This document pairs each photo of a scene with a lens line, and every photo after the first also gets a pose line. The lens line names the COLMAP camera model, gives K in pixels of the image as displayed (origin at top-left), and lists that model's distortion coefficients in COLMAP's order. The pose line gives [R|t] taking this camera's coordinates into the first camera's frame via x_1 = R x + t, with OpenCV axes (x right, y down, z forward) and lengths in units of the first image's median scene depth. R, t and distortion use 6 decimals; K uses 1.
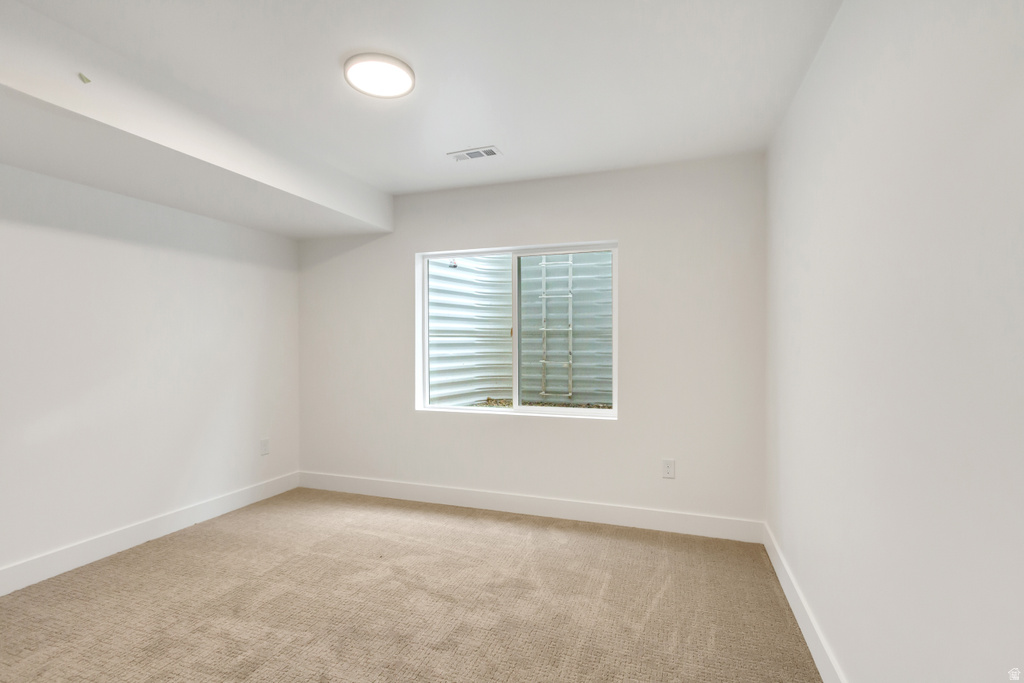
lens RADIAL K [[490.1, 0, 512.0], [0, 490.1, 341.5], [0, 0, 1]] dist [0.002135, 0.000112]
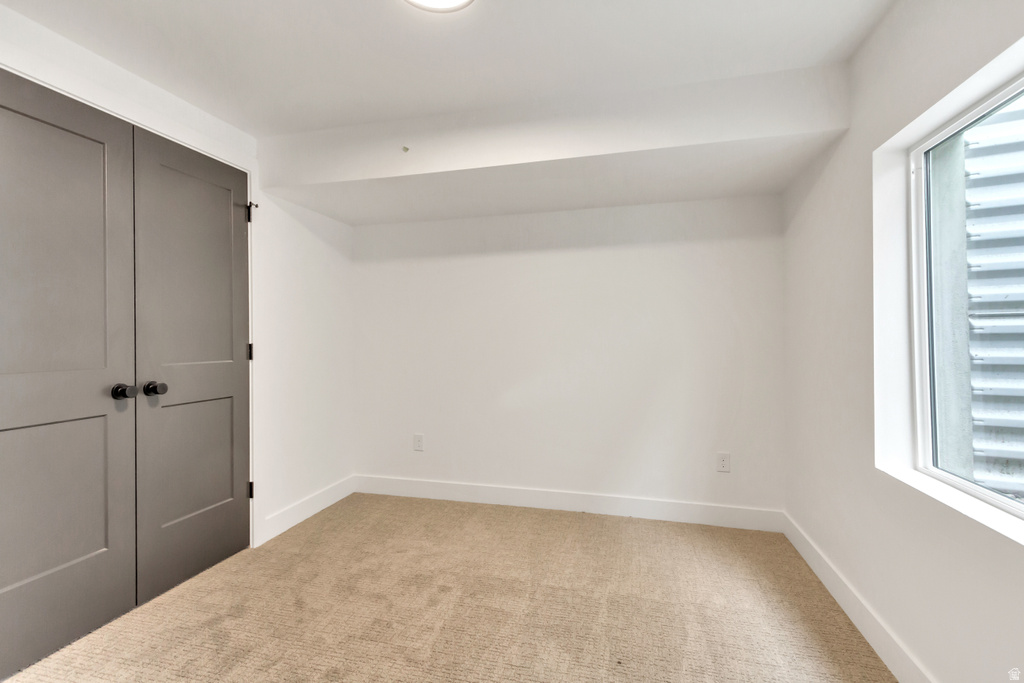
lens RADIAL K [[467.3, 0, 511.6], [0, 467.3, 343.5], [0, 0, 1]] dist [0.004499, -0.000374]
pose [[0.072828, 0.008711, -0.997306, 0.288241], [0.007265, 0.999931, 0.009264, 0.007823], [0.997318, -0.007920, 0.072760, 0.695751]]
